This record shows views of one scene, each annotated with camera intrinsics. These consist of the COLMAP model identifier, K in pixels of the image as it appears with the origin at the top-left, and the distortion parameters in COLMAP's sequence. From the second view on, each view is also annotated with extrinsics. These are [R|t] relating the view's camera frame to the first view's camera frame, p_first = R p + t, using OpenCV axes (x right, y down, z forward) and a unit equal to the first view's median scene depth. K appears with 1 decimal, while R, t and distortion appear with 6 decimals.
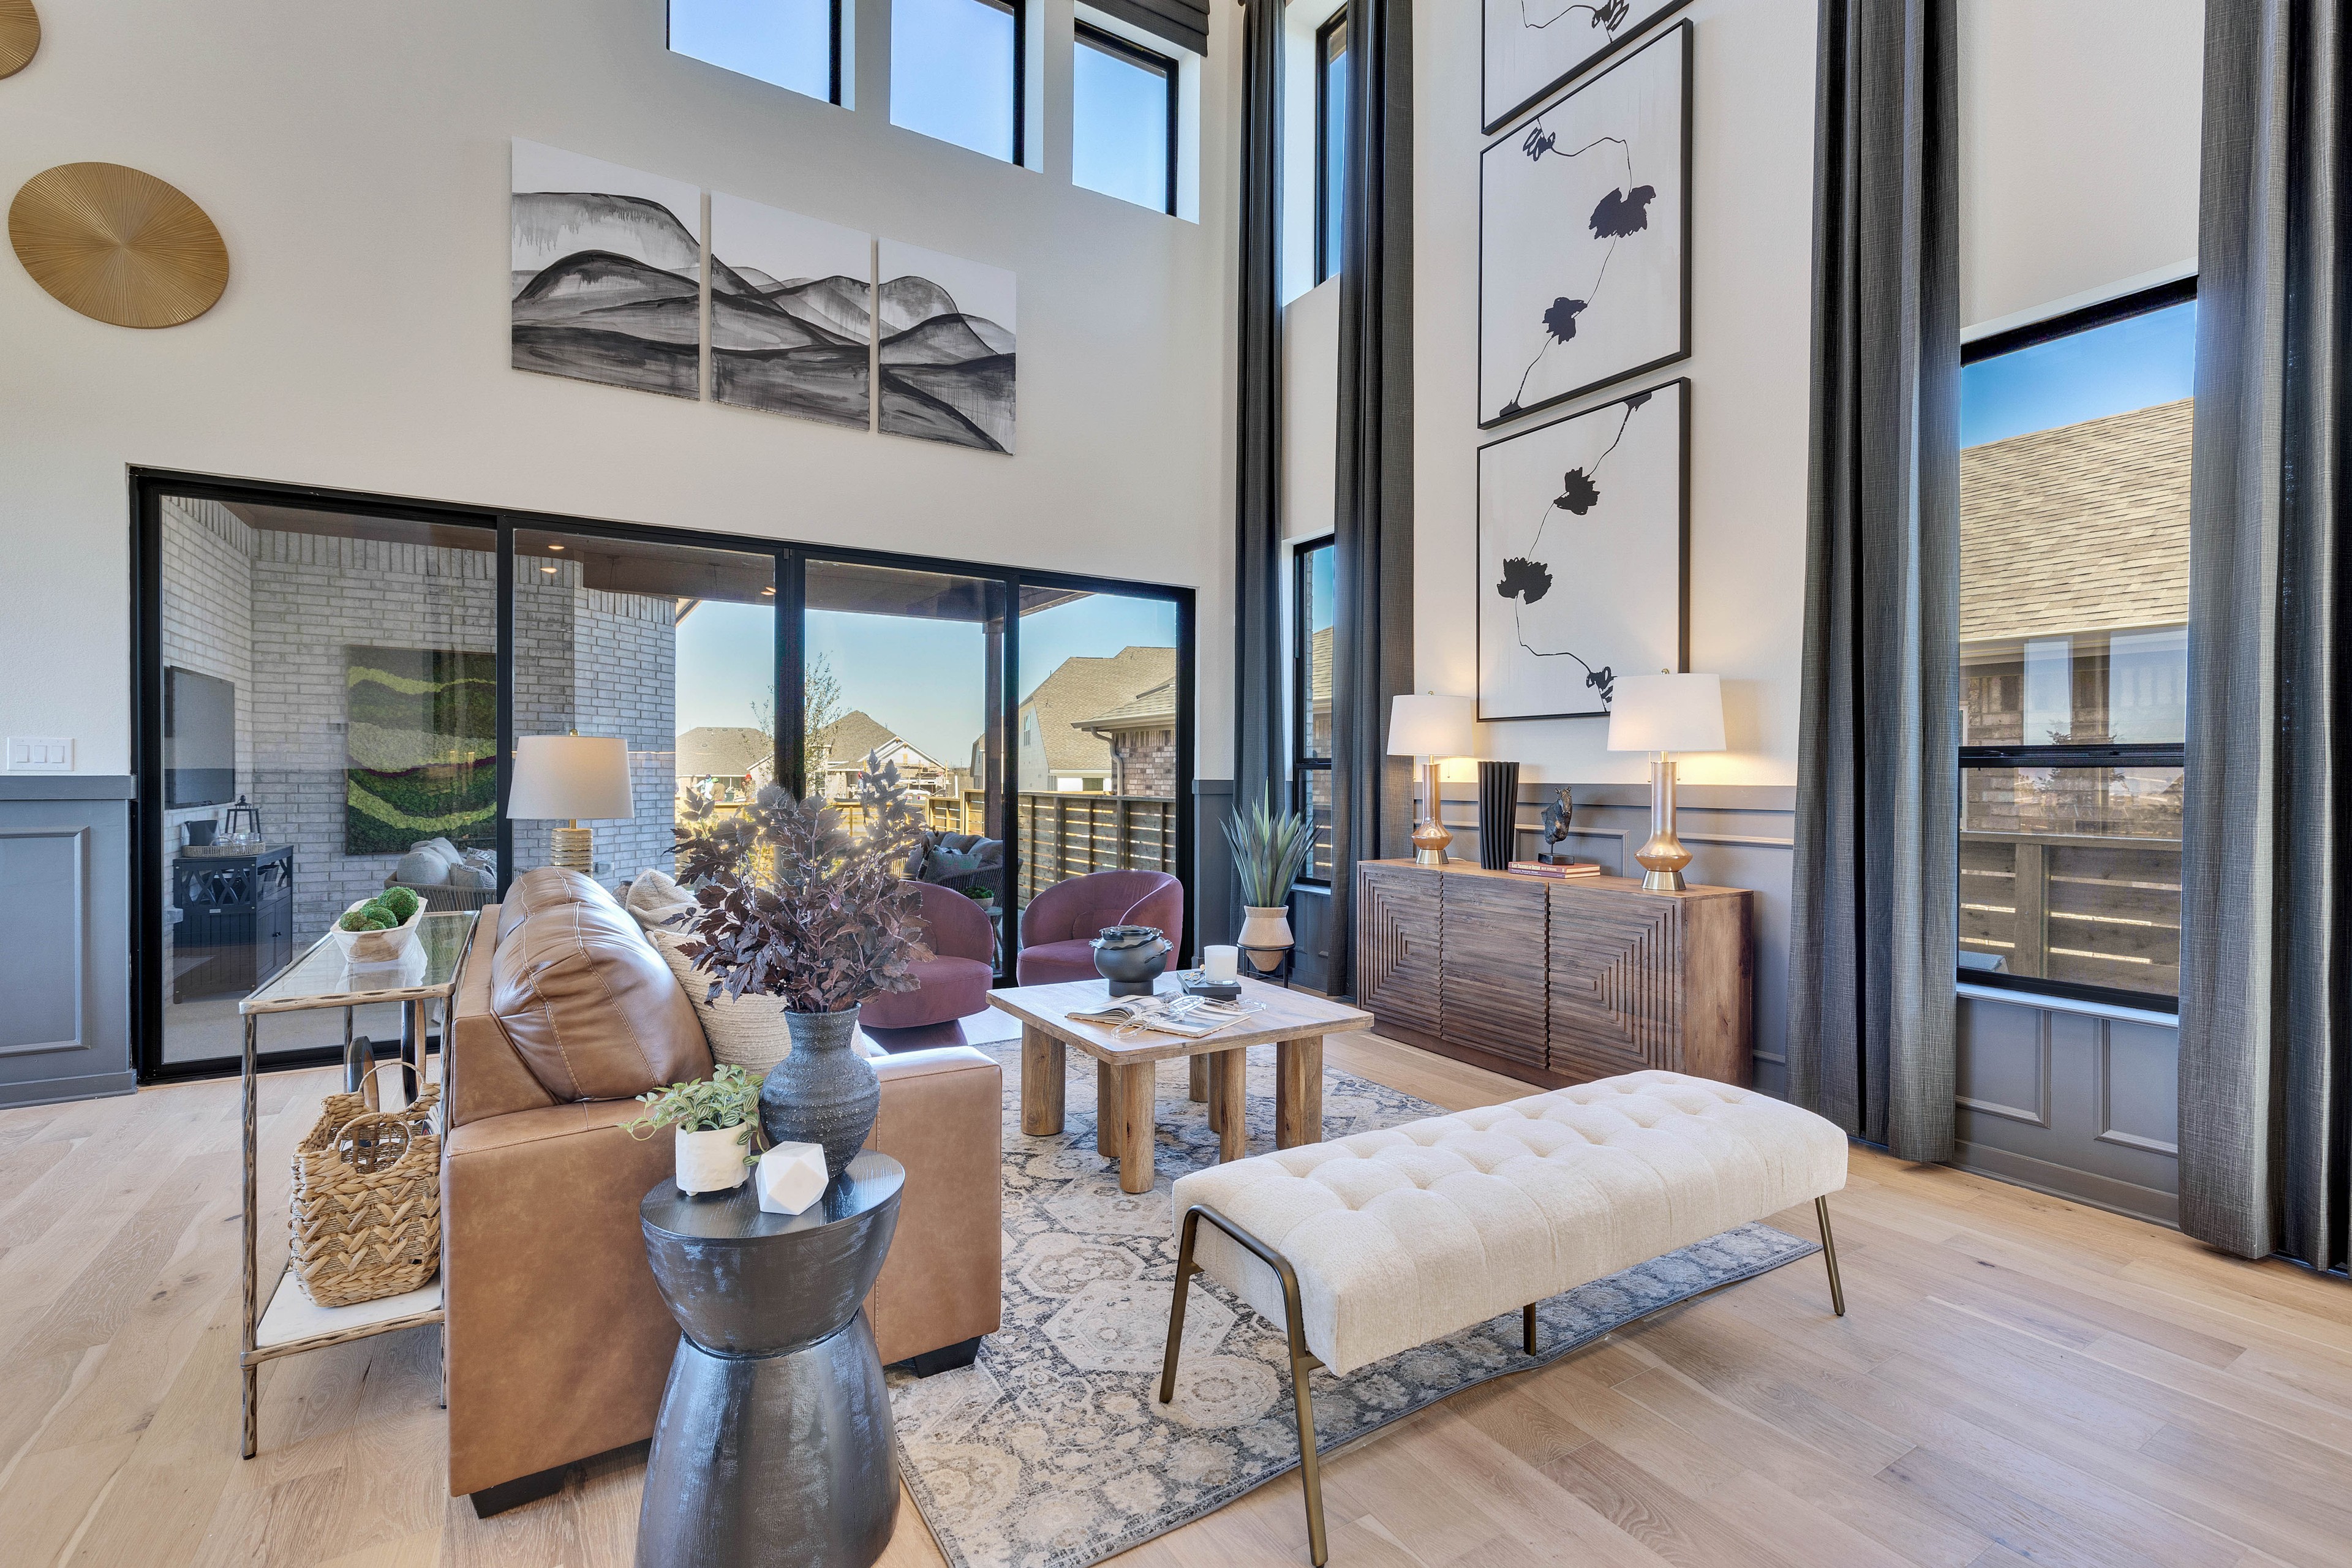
lens RADIAL K [[1063.9, 0, 1176.0], [0, 1063.9, 784.0], [0, 0, 1]] dist [-0.000593, 0.000106]
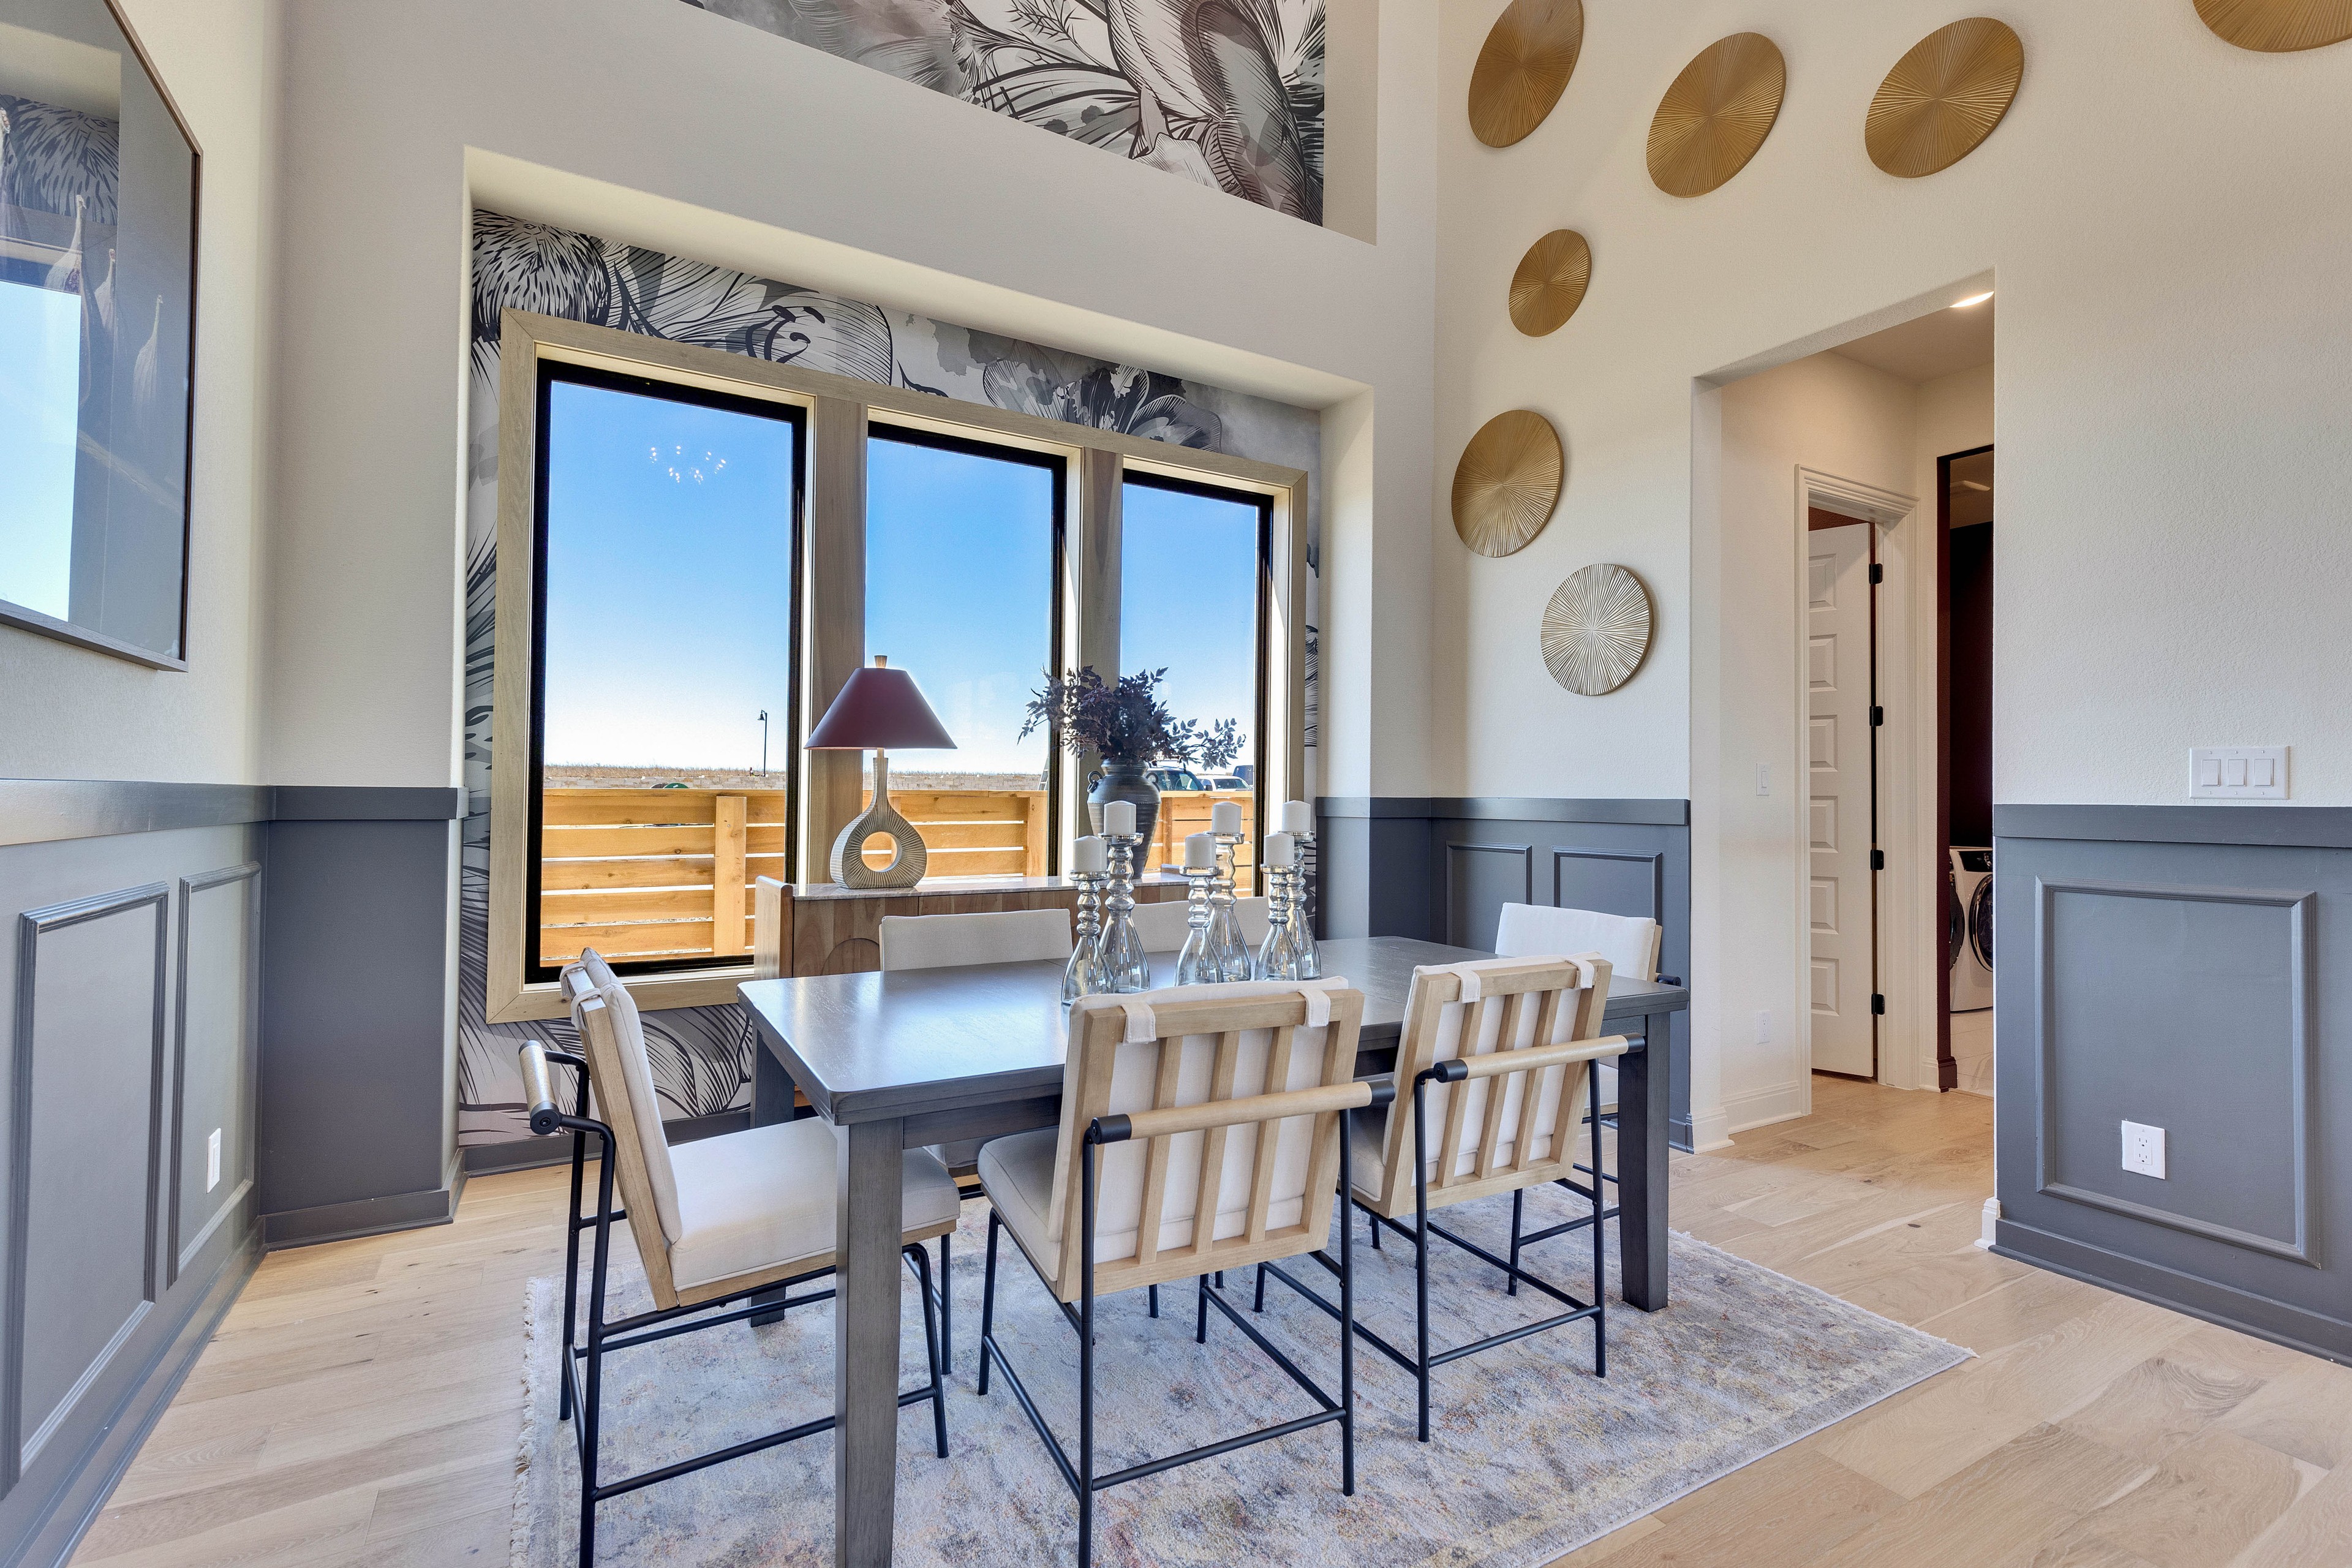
lens RADIAL K [[1063.9, 0, 1176.0], [0, 1063.9, 784.0], [0, 0, 1]] dist [-0.000593, 0.000106]
pose [[-0.021451, -0.020992, -0.999550, -0.413716], [-0.015312, 0.999669, -0.020666, 0.001308], [0.999653, 0.014862, -0.021765, 0.375149]]
